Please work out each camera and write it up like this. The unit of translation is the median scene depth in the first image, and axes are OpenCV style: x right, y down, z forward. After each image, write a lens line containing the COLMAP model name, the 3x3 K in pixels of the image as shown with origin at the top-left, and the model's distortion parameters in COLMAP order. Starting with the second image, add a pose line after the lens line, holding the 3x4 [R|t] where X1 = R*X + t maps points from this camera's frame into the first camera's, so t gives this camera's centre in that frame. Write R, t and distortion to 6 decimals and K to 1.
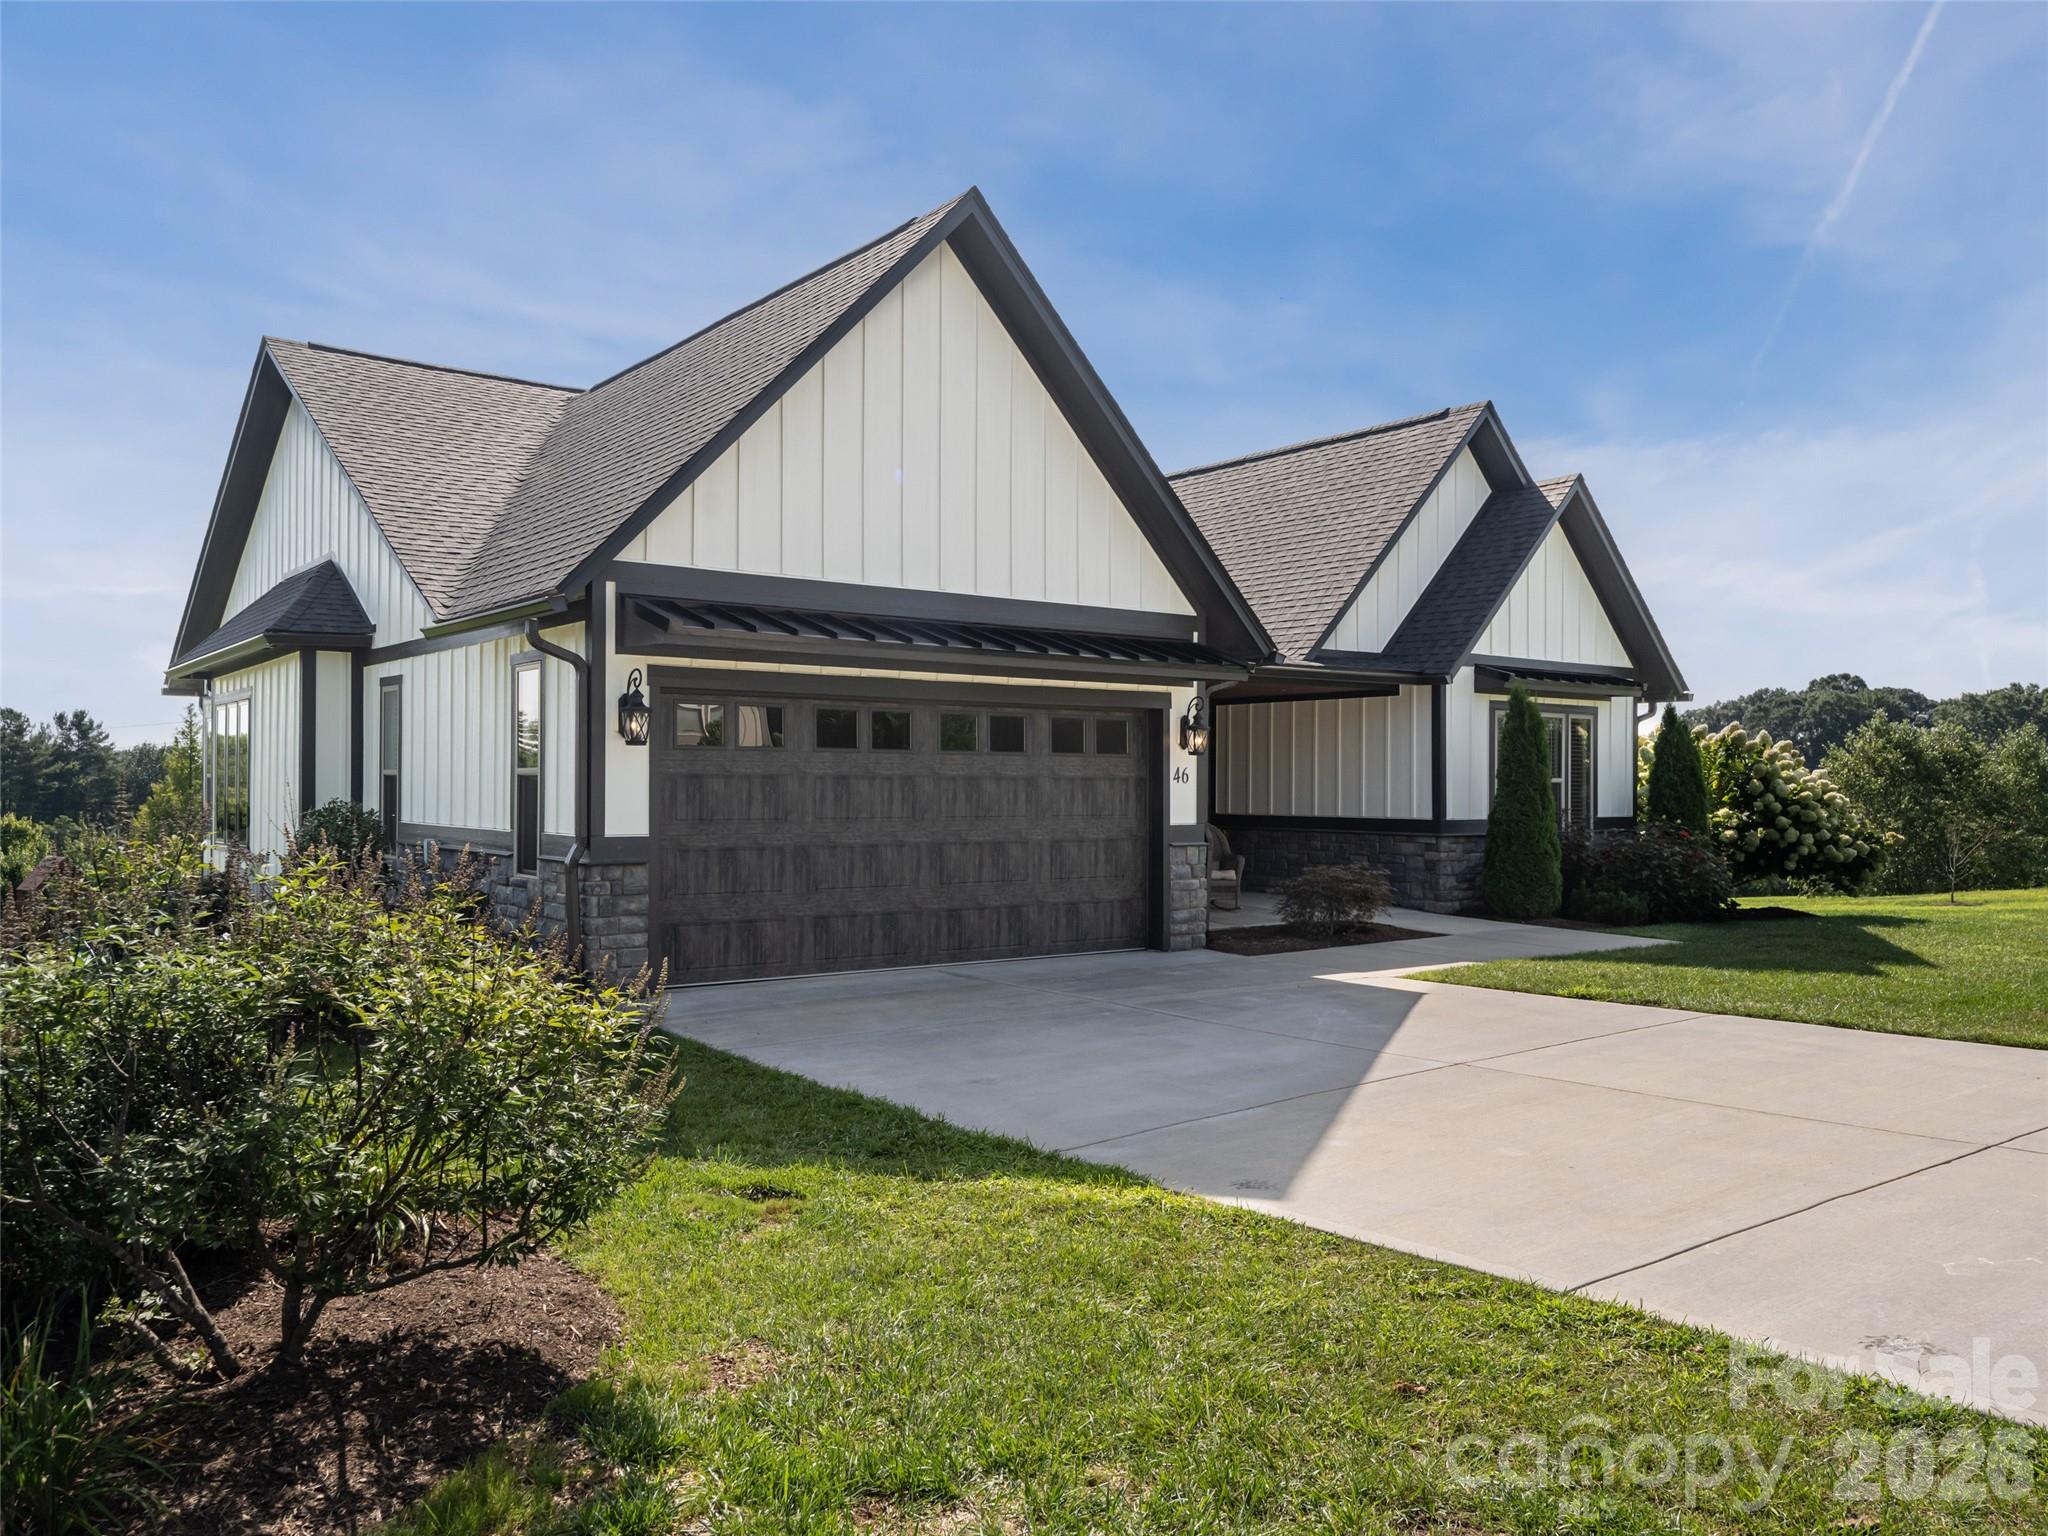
lens RADIAL K [[1513.3, 0, 1024.0], [0, 1513.3, 768.0], [0, 0, 1]] dist [0.002612, 0.000465]
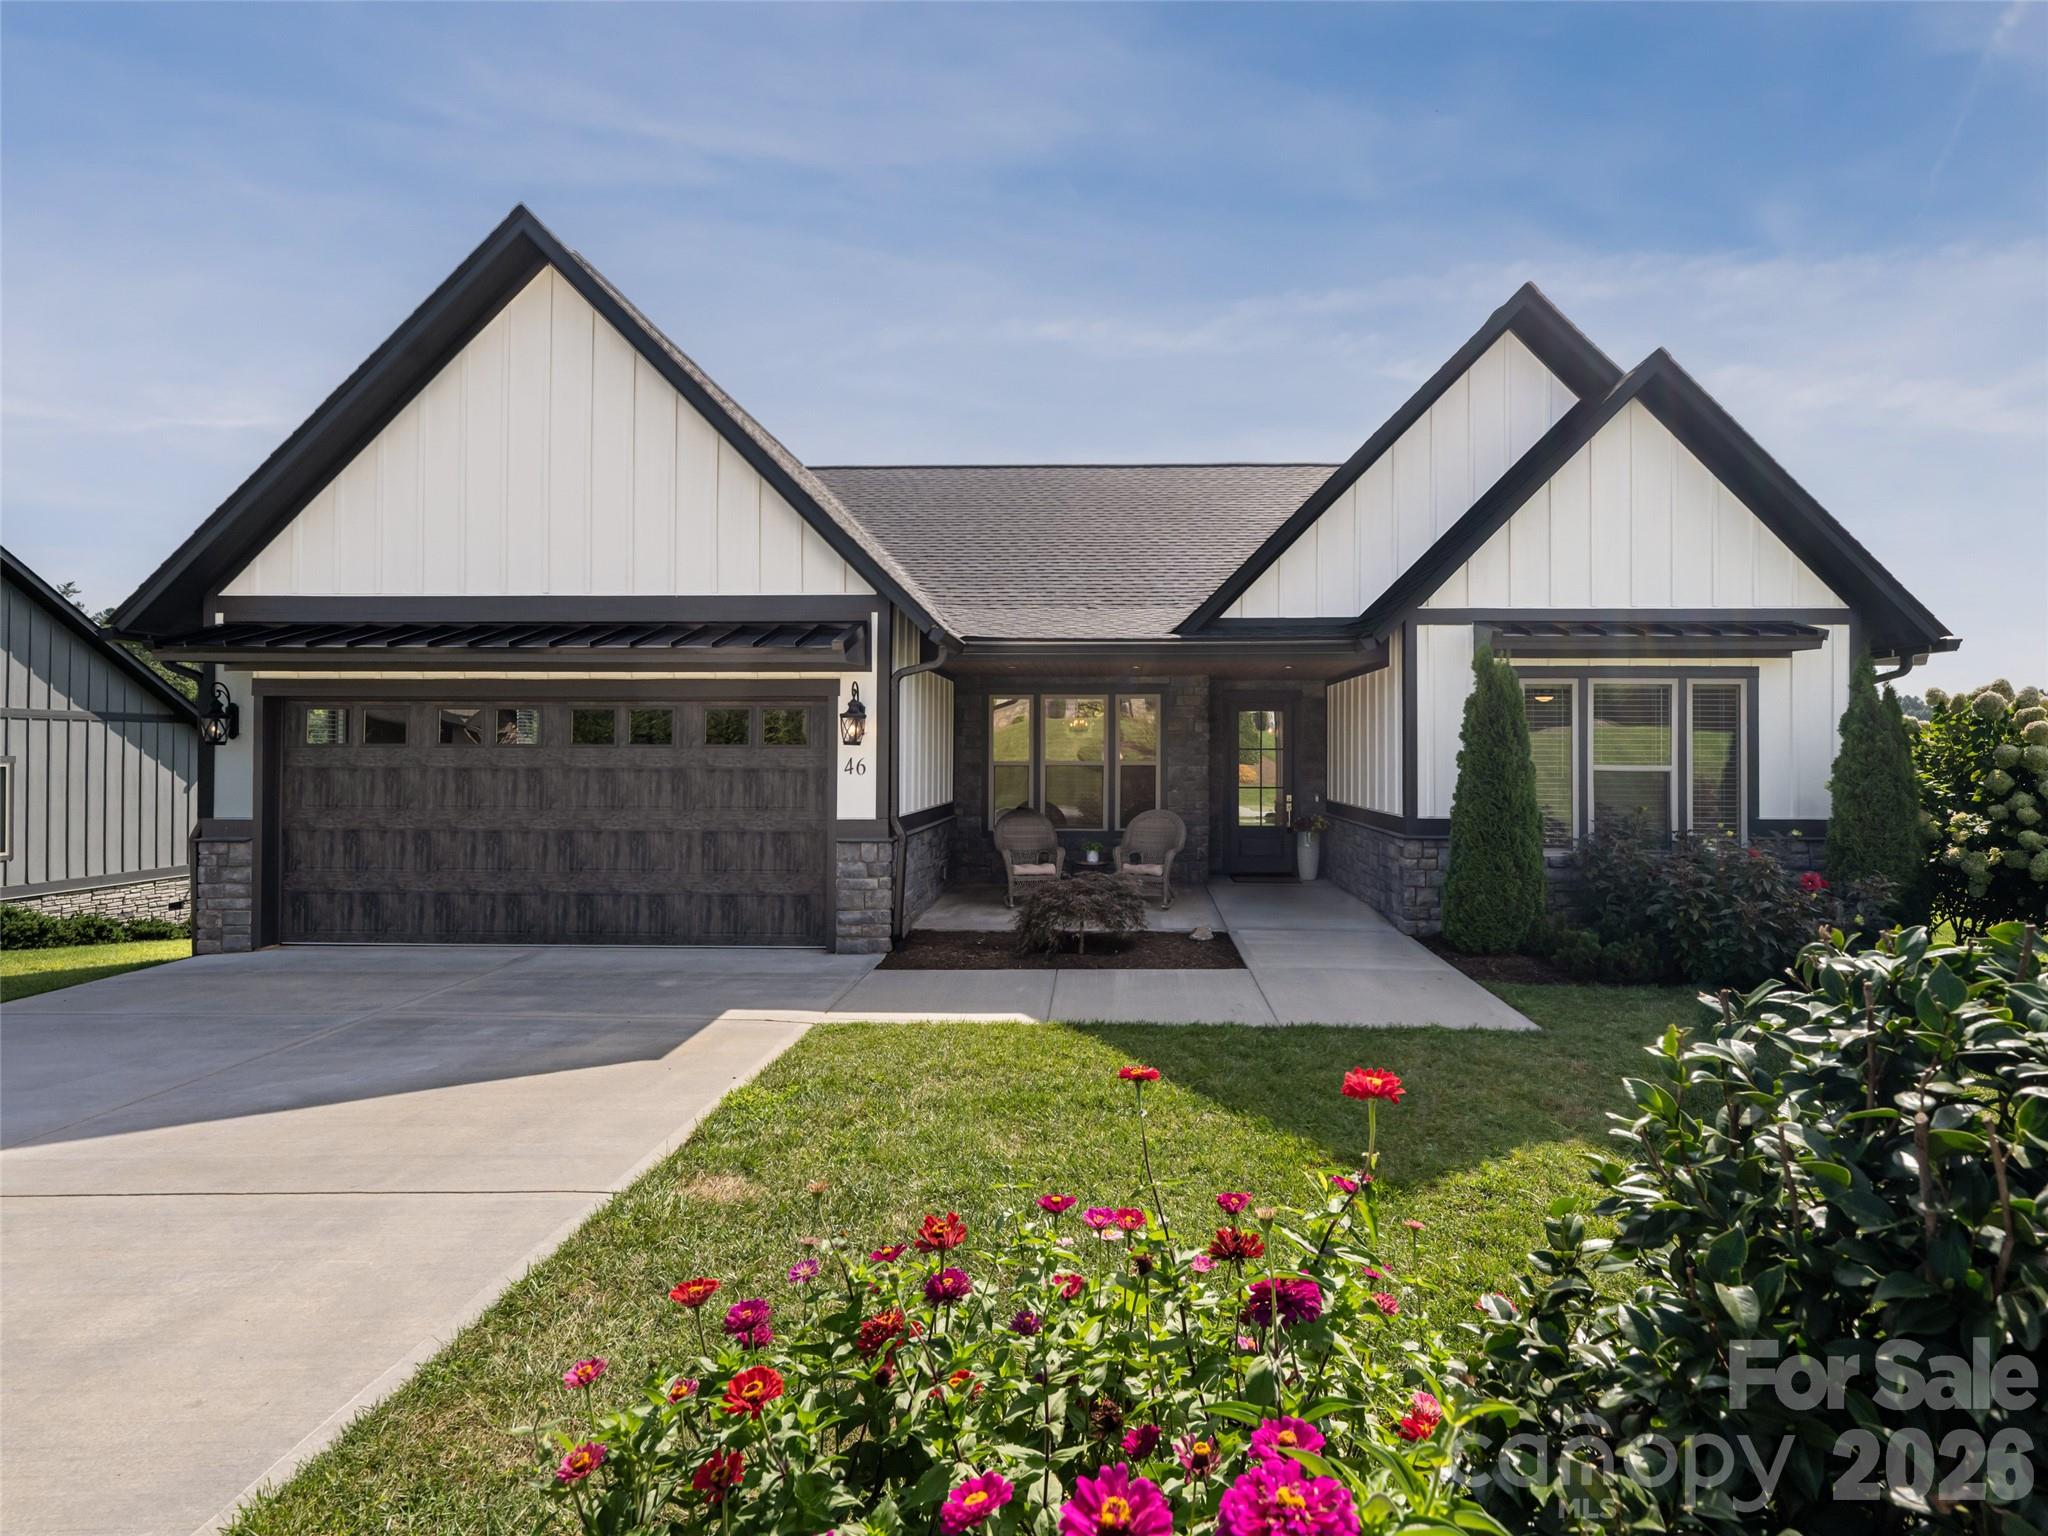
lens RADIAL K [[954.5, 0, 1104.1], [0, 954.5, 757.1], [0, 0, 1]] dist [0.002235, 0.000174]
pose [[0.783503, -0.005862, -0.621361, 0.658586], [0.007685, 0.999970, 0.000257, 0.000334], [0.621341, -0.004976, 0.783524, 0.707904]]
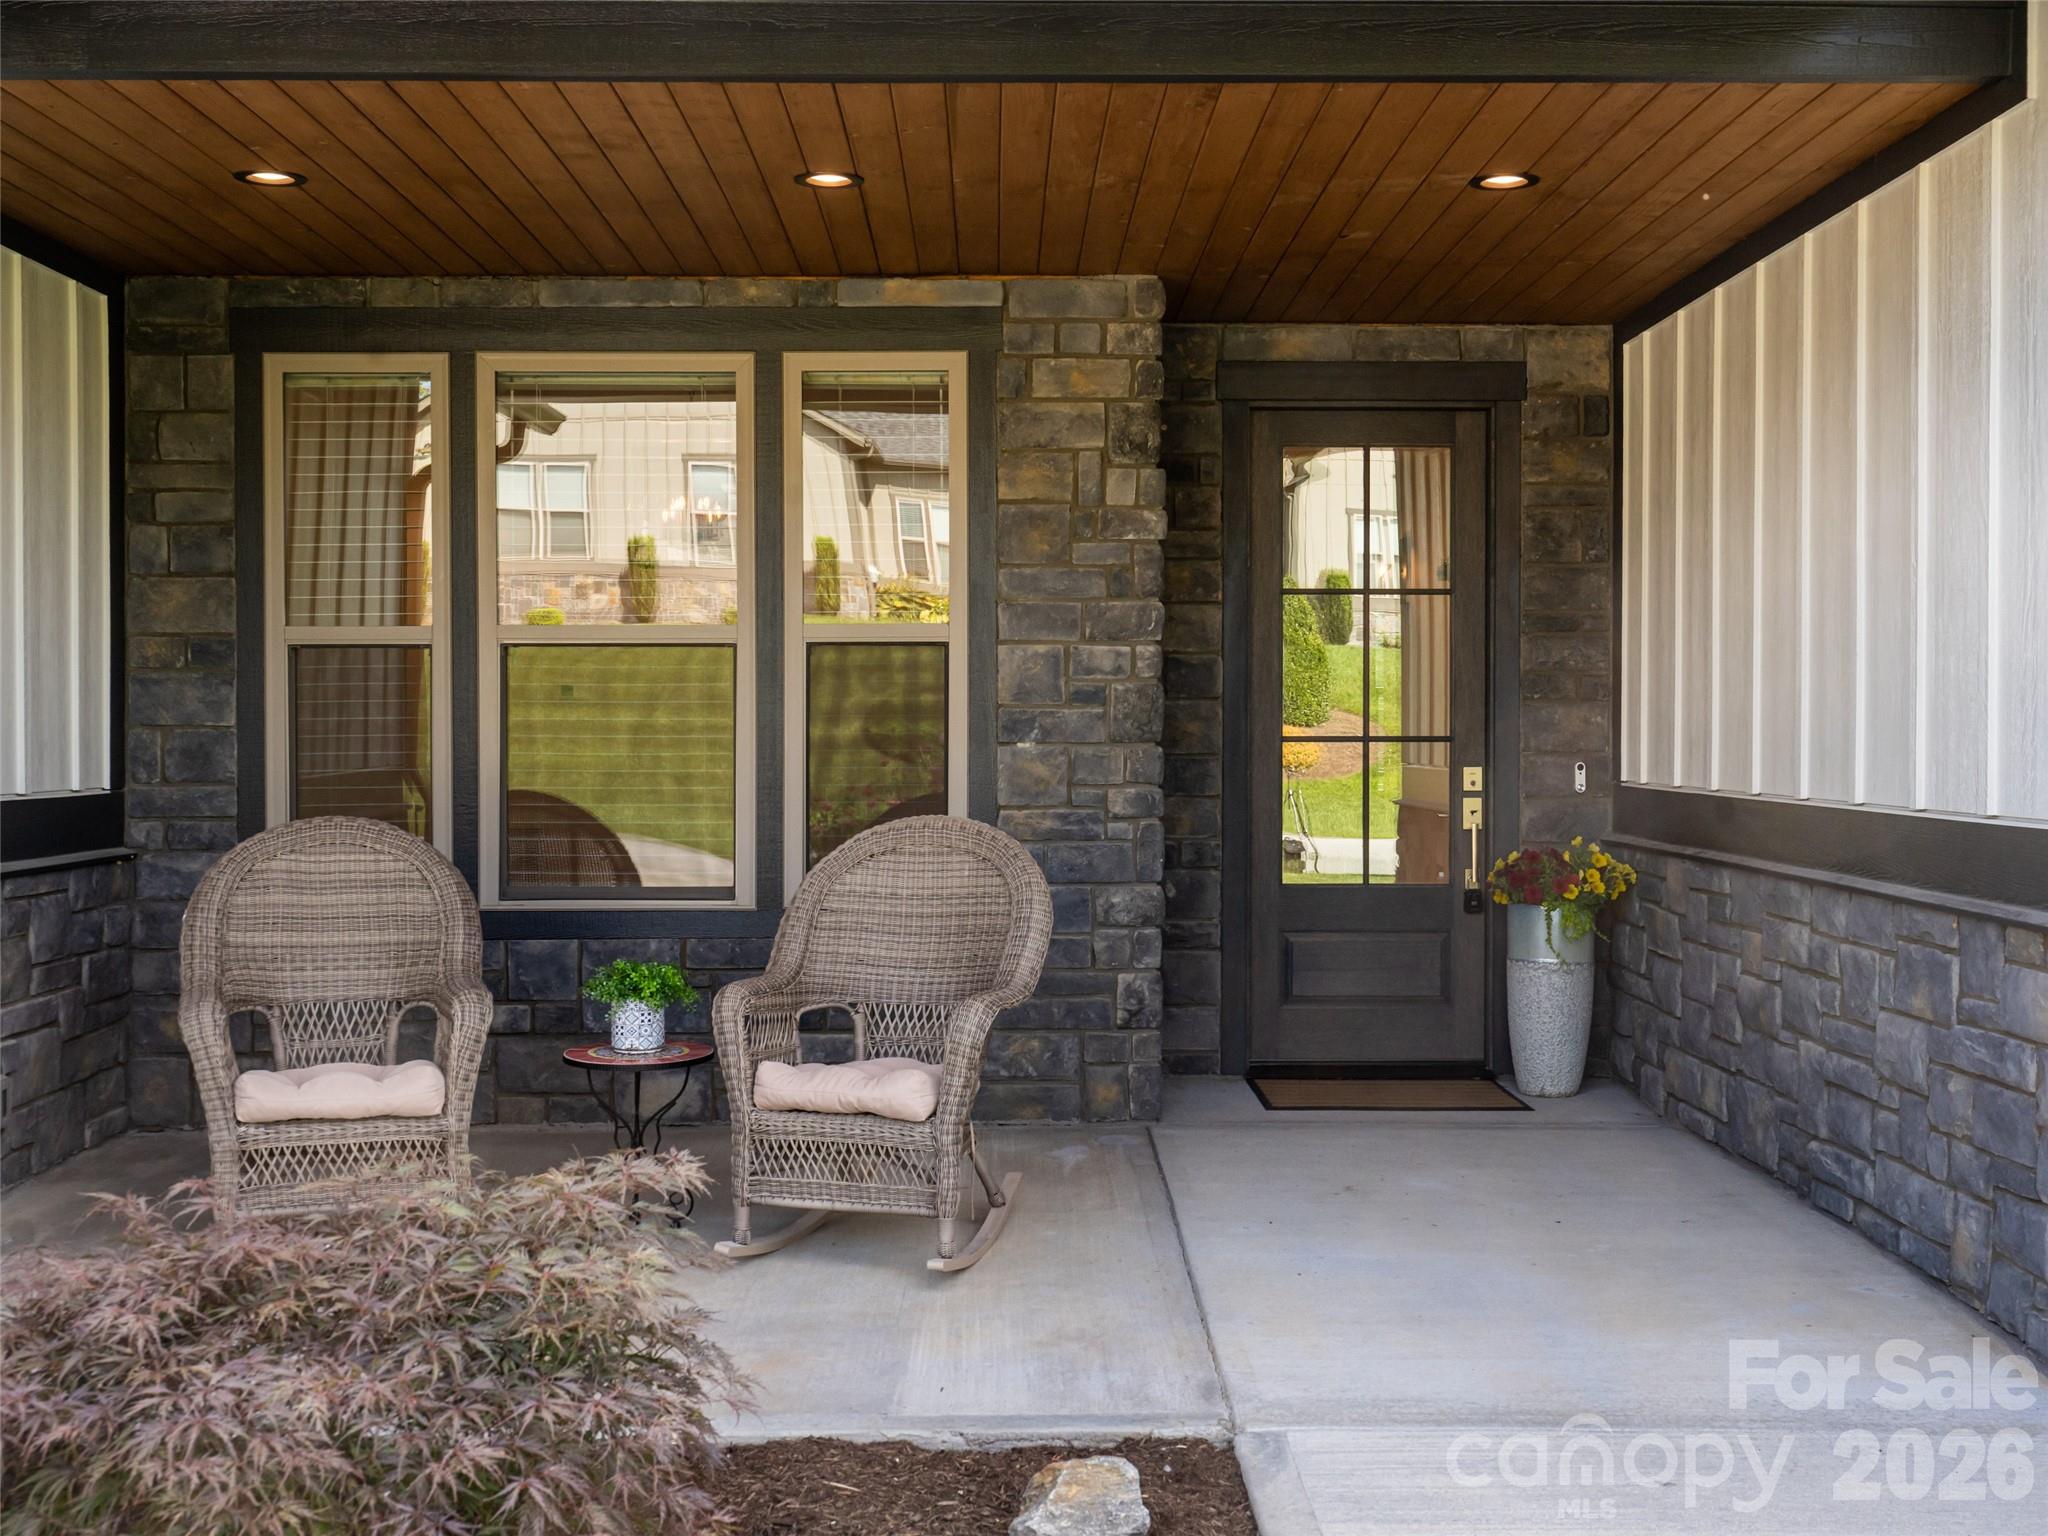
lens RADIAL K [[2252.9, 0, 1024.0], [0, 2252.9, 768.0], [0, 0, 1]] dist [-0.004661, -0.003459]
pose [[0.802057, 0.003808, -0.597236, 0.452942], [0.010542, 0.999734, 0.020532, 0.029058], [0.597155, -0.022764, 0.801803, 1.053087]]
